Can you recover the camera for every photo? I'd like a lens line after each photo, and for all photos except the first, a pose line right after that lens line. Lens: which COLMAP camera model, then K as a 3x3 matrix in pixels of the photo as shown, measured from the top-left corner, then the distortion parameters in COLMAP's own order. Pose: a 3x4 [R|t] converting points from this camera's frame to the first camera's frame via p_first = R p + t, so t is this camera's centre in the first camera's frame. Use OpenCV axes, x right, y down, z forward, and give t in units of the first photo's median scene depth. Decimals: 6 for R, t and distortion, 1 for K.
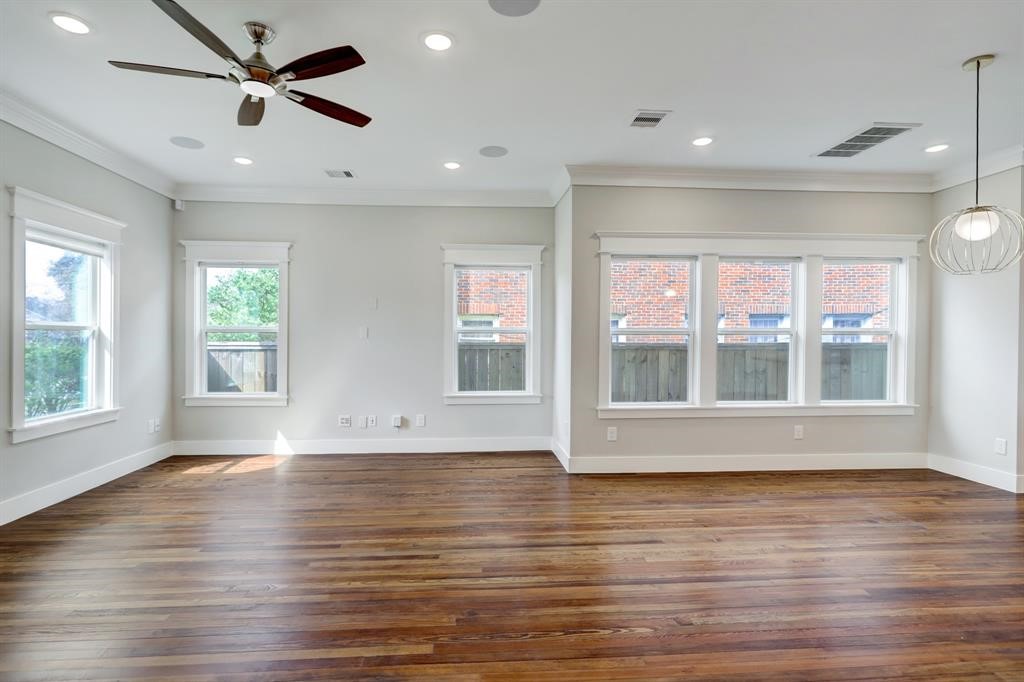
lens RADIAL K [[490.9, 0, 492.6], [0, 490.9, 342.1], [0, 0, 1]] dist [-0.006007, 0.000847]
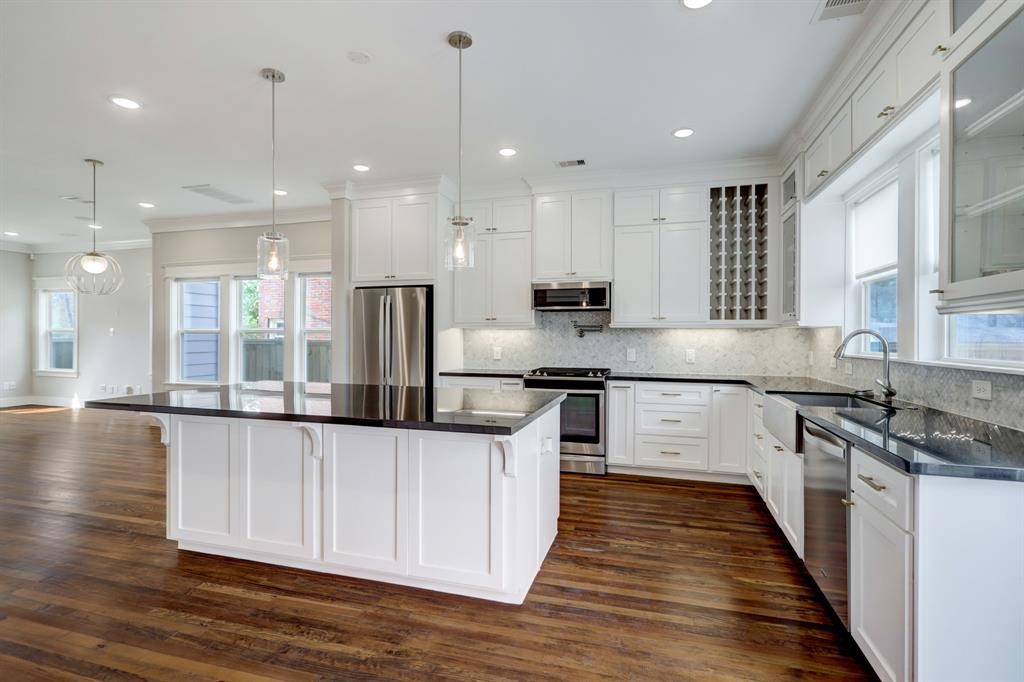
lens RADIAL K [[490.9, 0, 517.6], [0, 490.9, 339.7], [0, 0, 1]] dist [-0.006007, 0.000847]
pose [[0.943529, 0.003165, -0.331275, 1.574002], [-0.003615, 0.999993, -0.000742, 0.001731], [0.331270, 0.001898, 0.943534, -0.038994]]
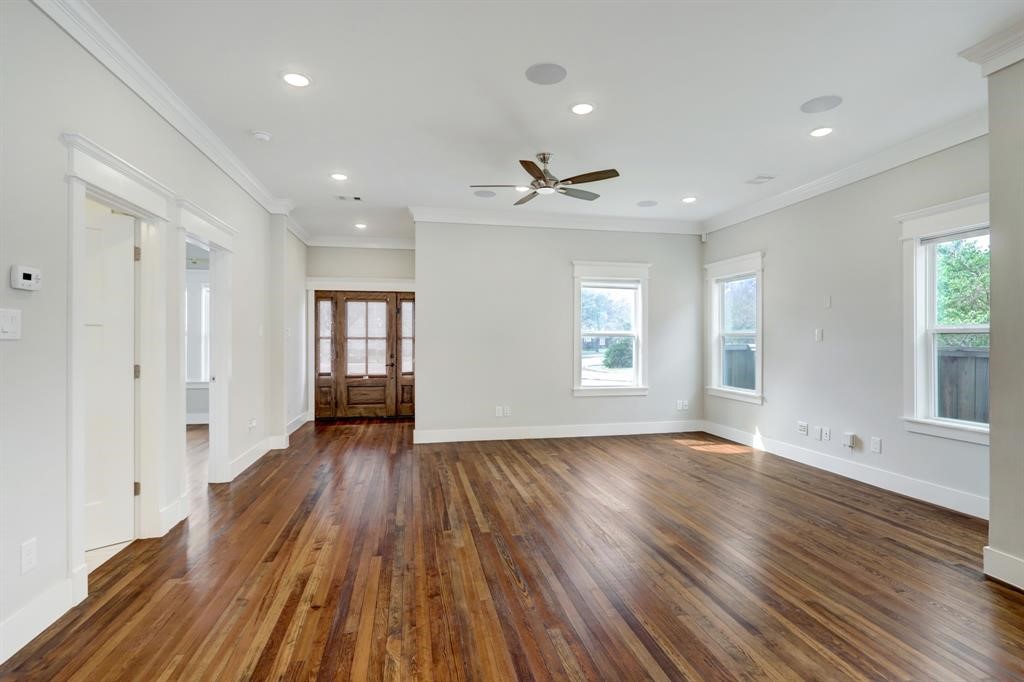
lens RADIAL K [[490.9, 0, 519.1], [0, 490.9, 337.5], [0, 0, 1]] dist [-0.006007, 0.000847]
pose [[0.152858, -0.007702, -0.988218, 0.589060], [-0.008937, 0.999918, -0.009175, -0.000907], [0.988208, 0.010234, 0.152777, 0.336277]]
